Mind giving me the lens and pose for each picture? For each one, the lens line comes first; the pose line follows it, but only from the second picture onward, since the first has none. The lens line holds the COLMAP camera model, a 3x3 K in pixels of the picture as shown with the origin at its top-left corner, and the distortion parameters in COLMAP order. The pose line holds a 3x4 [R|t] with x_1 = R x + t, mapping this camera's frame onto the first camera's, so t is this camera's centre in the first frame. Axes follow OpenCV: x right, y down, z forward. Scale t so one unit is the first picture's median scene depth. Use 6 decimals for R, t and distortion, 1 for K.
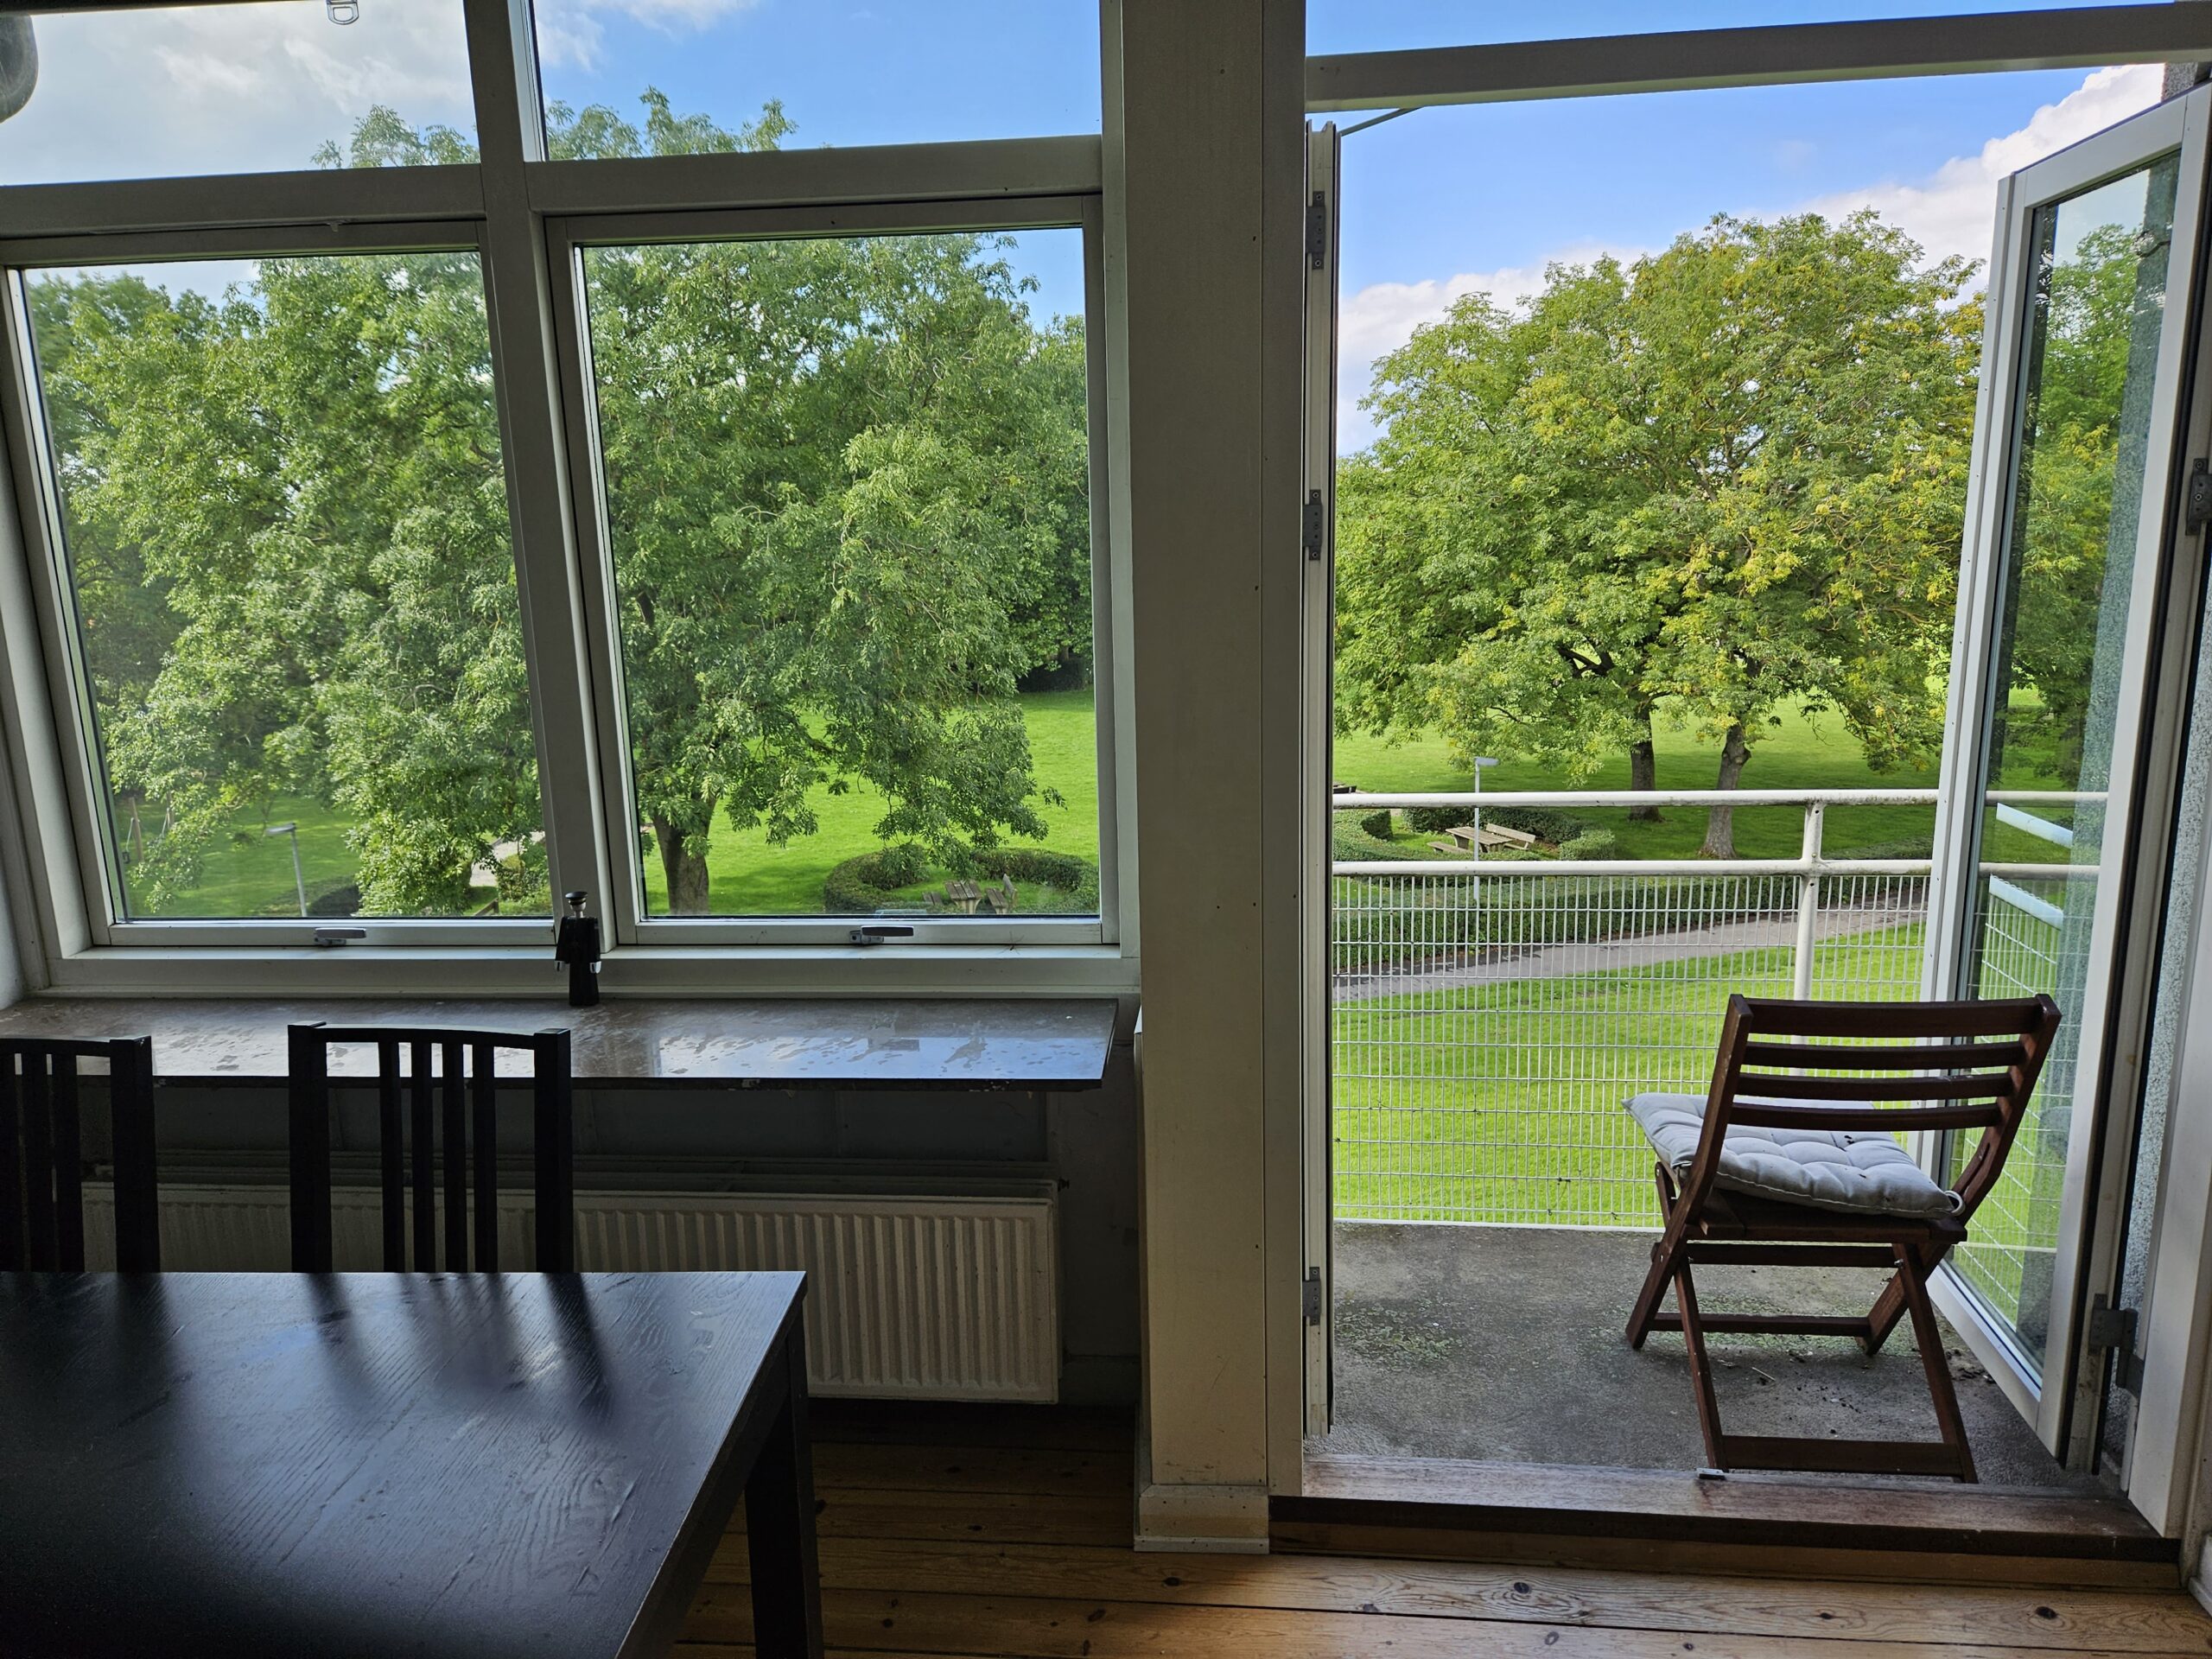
lens RADIAL K [[1482.8, 0, 1091.7], [0, 1482.8, 827.9], [0, 0, 1]] dist [0.058030, -0.002475]
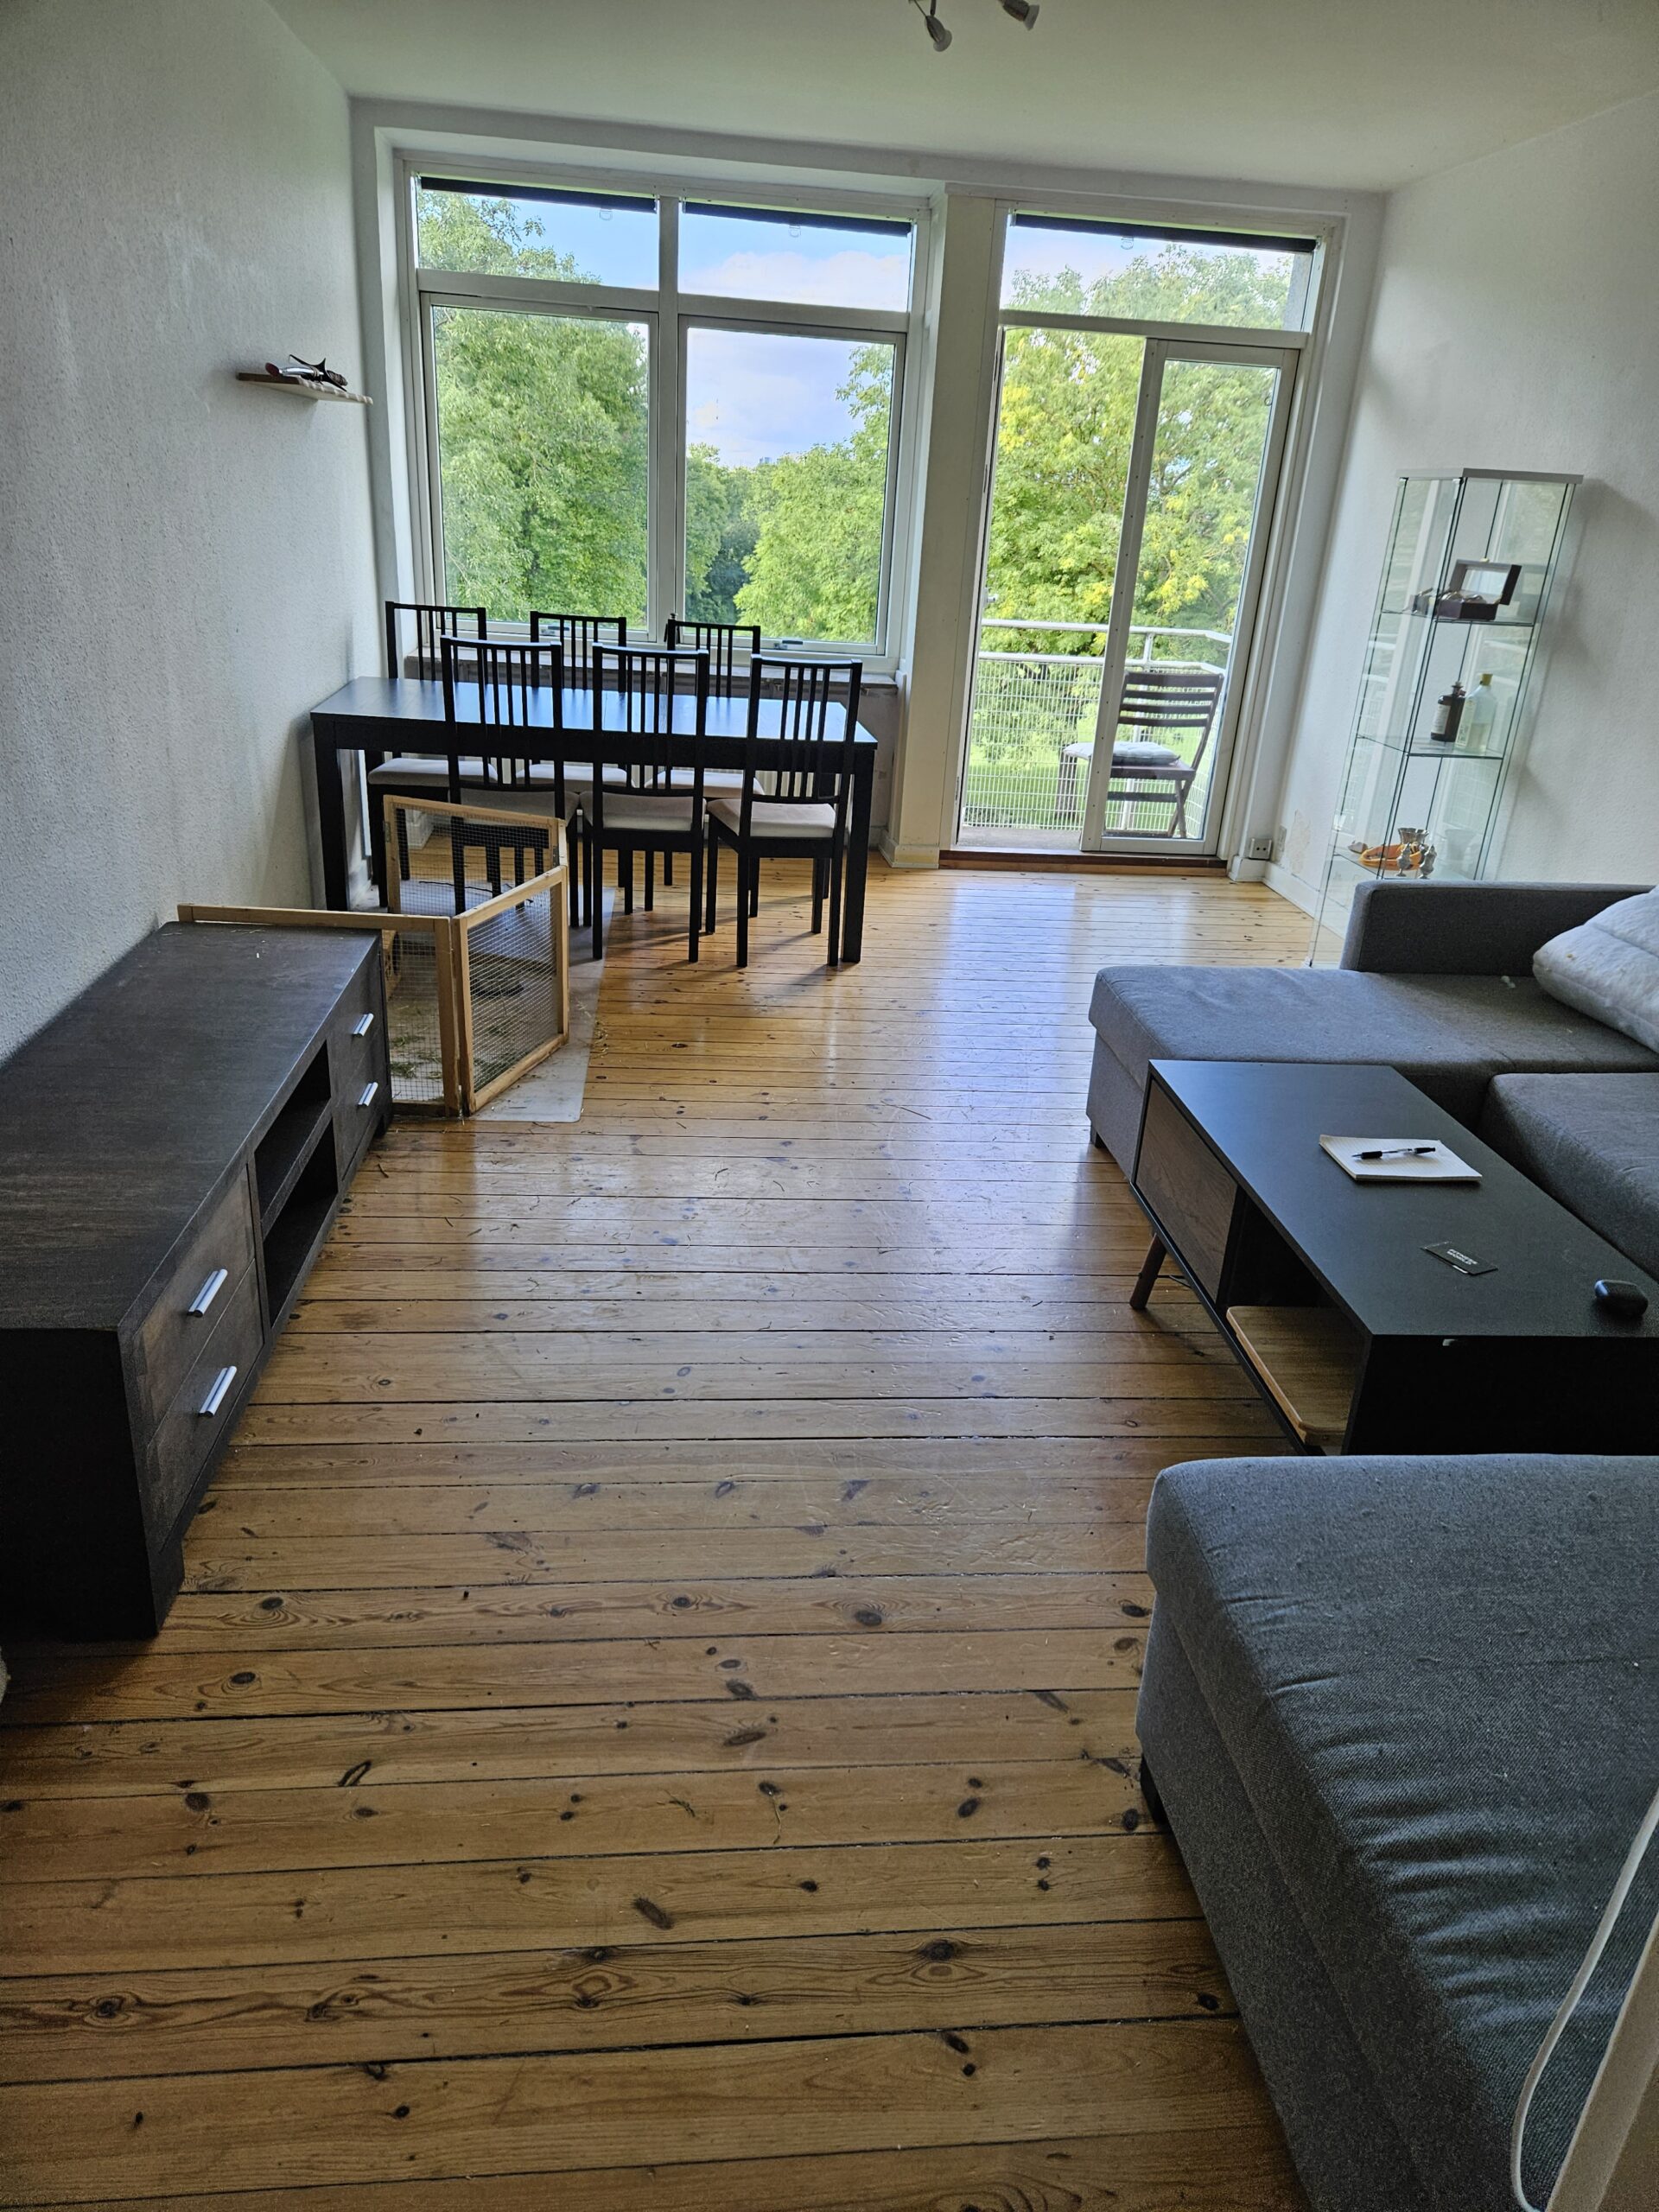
lens RADIAL K [[1482.8, 0, 841.9], [0, 1482.8, 1120.9], [0, 0, 1]] dist [0.058030, -0.002475]
pose [[0.977307, 0.007006, 0.211710, -0.045002], [-0.046332, 0.982322, 0.181375, 0.029666], [-0.206697, -0.187068, 0.960355, -0.122739]]
